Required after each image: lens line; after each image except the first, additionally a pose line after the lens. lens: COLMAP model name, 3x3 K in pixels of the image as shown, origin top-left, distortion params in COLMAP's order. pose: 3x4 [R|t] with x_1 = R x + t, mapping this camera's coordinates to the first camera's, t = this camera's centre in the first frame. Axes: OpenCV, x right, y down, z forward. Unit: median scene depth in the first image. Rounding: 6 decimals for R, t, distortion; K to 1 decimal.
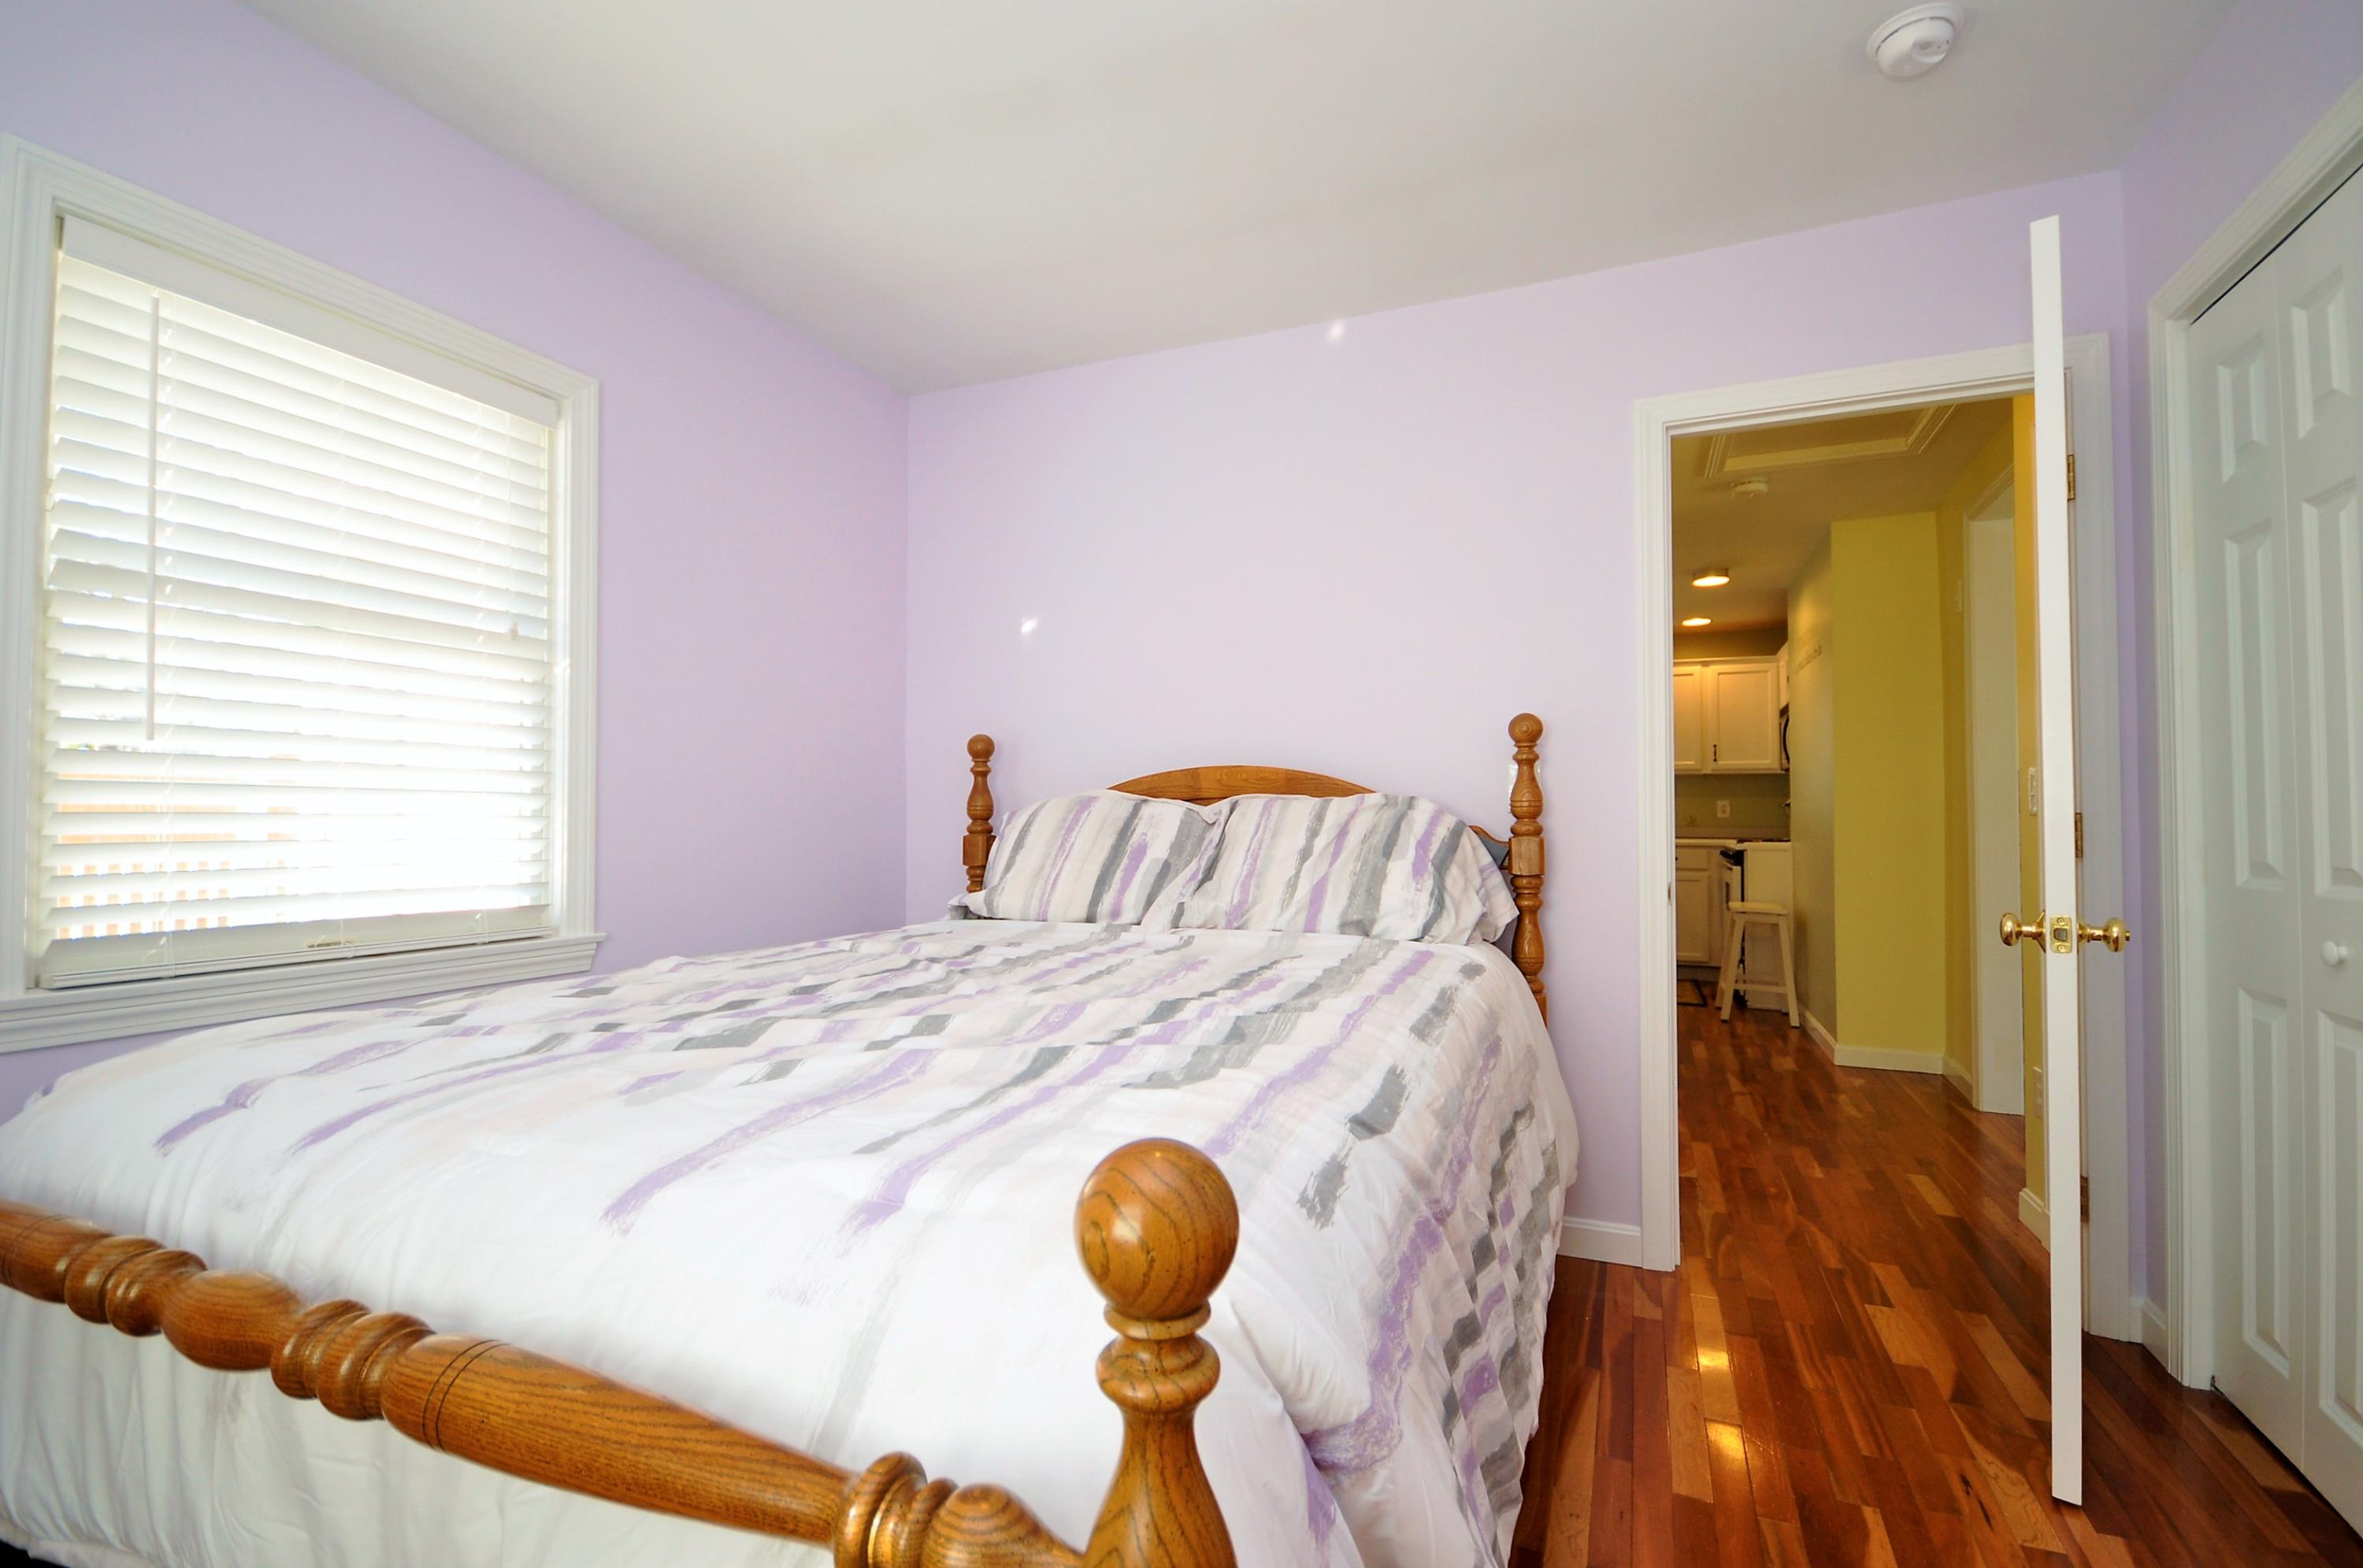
lens RADIAL K [[1034.8, 0, 1174.6], [0, 1034.8, 792.1], [0, 0, 1]] dist [0.011737, -0.014689]
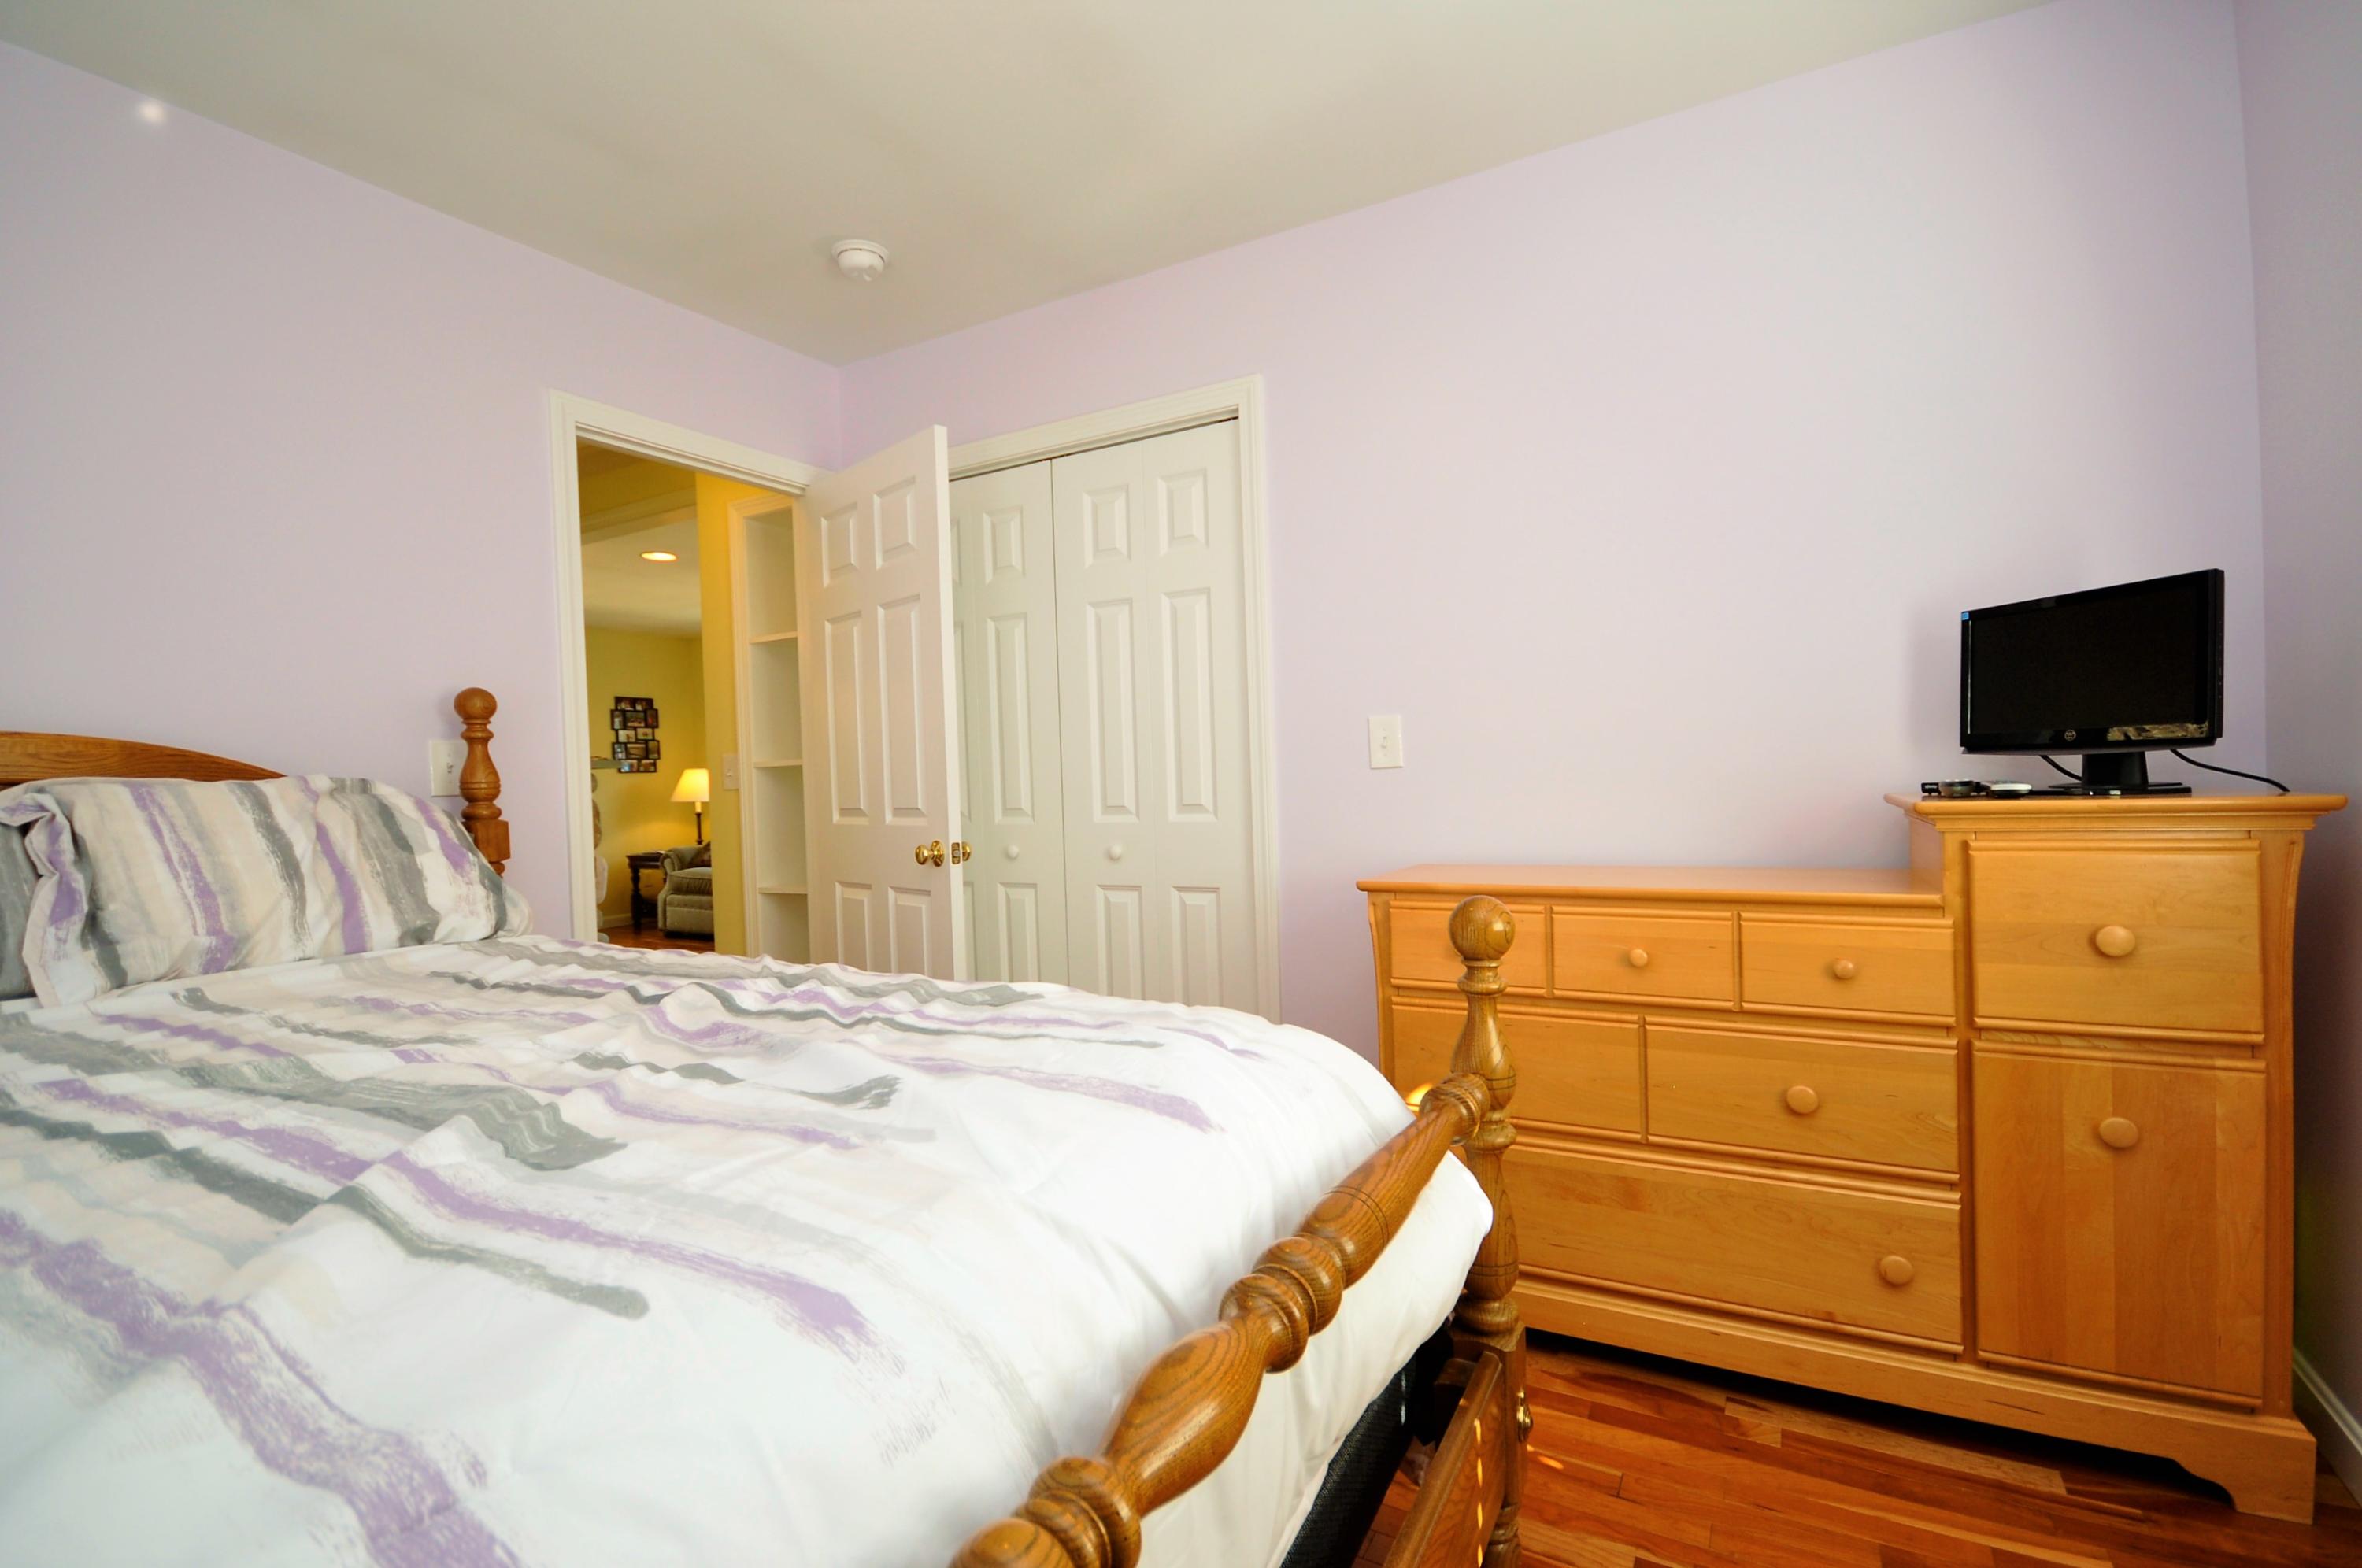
lens RADIAL K [[1034.4, 0, 1174.1], [0, 1034.4, 792.1], [0, 0, 1]] dist [0.011737, -0.014689]
pose [[0.125360, -0.019512, 0.991919, -0.620104], [0.008584, 0.999790, 0.018582, 0.006420], [-0.992074, 0.006186, 0.125501, 0.330718]]
